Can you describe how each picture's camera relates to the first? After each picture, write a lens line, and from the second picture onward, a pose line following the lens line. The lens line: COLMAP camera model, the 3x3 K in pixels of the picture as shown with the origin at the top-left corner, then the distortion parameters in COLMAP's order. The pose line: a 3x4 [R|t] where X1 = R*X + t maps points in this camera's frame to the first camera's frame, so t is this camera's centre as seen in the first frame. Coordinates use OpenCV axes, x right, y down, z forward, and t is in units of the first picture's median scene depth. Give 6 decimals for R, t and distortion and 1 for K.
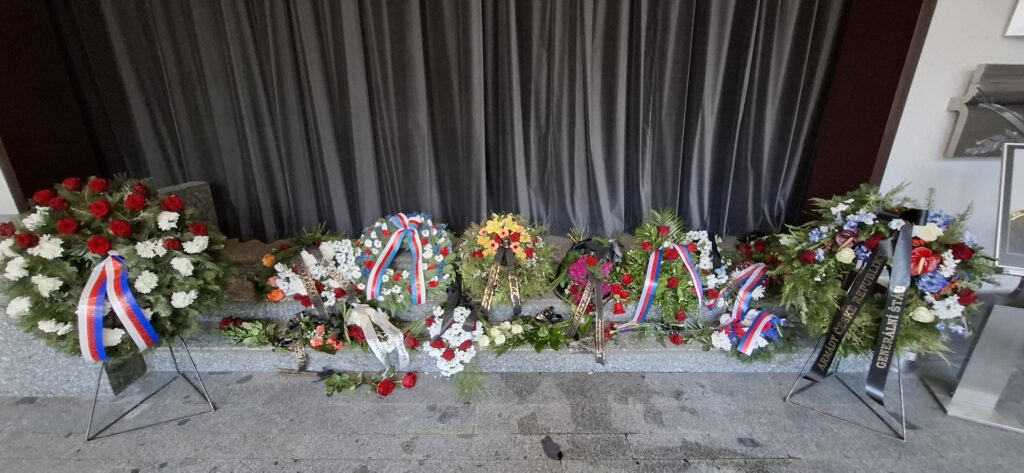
lens RADIAL K [[408.3, 0, 531.0], [0, 408.3, 233.6], [0, 0, 1]] dist [-0.002715, -0.000348]
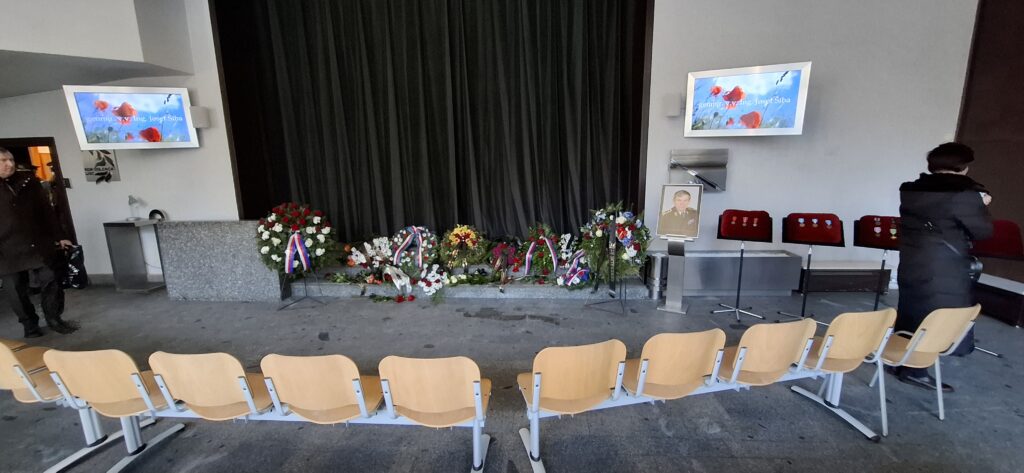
lens RADIAL K [[370.8, 0, 519.1], [0, 370.8, 227.1], [0, 0, 1]] dist [-0.020312, -0.000039]
pose [[0.997402, -0.006454, -0.071744, 0.389976], [-0.004378, 0.988707, -0.149798, 0.270314], [0.071901, 0.149723, 0.986110, -0.881116]]
